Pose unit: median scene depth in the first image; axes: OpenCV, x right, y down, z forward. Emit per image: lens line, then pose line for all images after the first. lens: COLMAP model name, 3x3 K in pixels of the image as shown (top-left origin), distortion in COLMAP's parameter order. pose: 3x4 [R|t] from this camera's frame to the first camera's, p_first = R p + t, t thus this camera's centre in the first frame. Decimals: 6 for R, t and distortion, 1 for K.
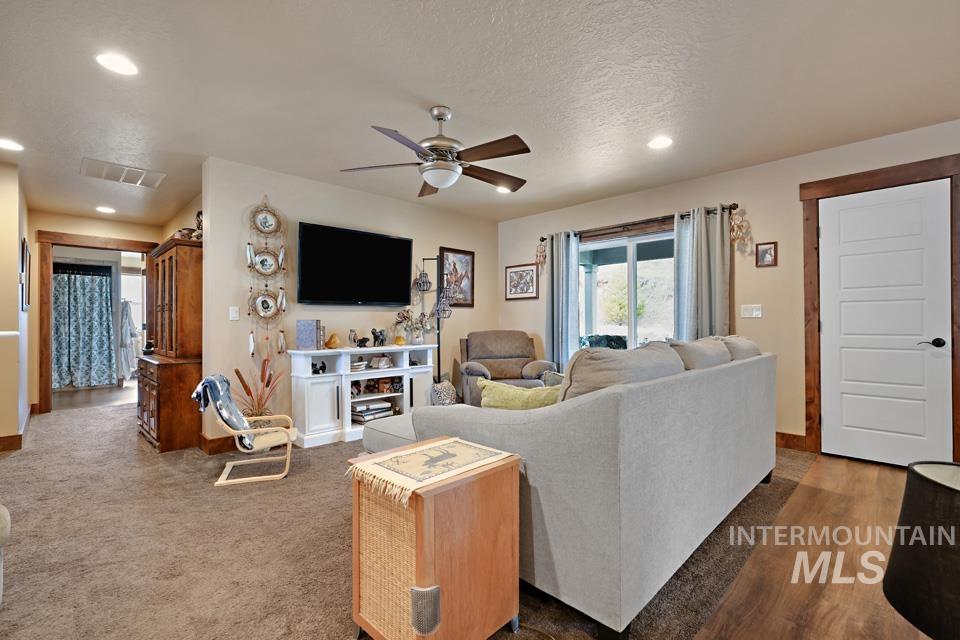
lens RADIAL K [[423.0, 0, 480.0], [0, 423.0, 320.0], [0, 0, 1]] dist [-0.012418, 0.000305]
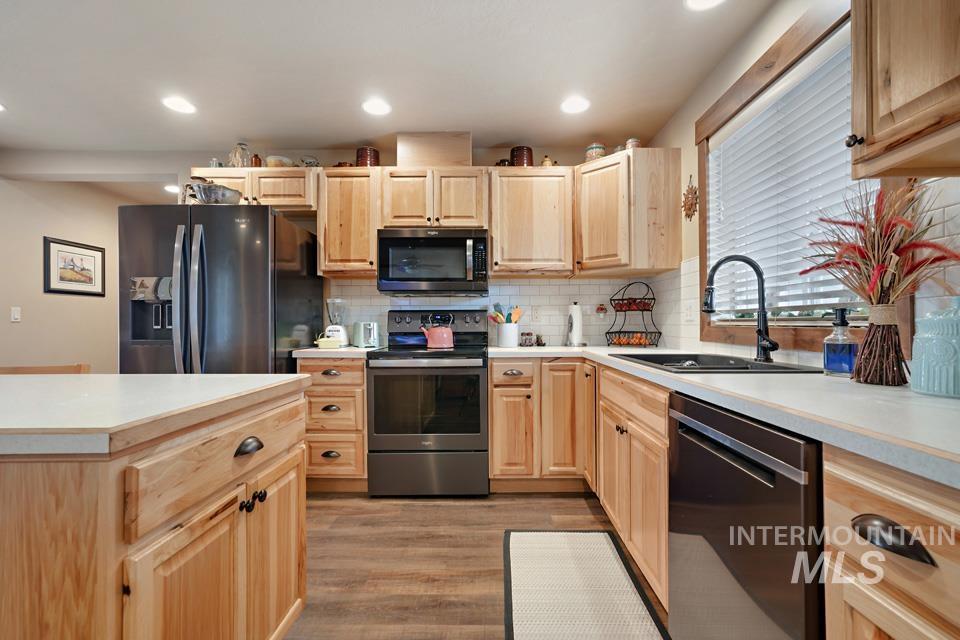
lens RADIAL K [[450.4, 0, 480.0], [0, 450.4, 320.0], [0, 0, 1]] dist [-0.001637, 0.000025]
pose [[-0.698541, 0.009428, 0.715508, -0.468990], [-0.004379, 0.999838, -0.017450, 0.004813], [-0.715556, -0.015323, -0.698387, 0.508596]]
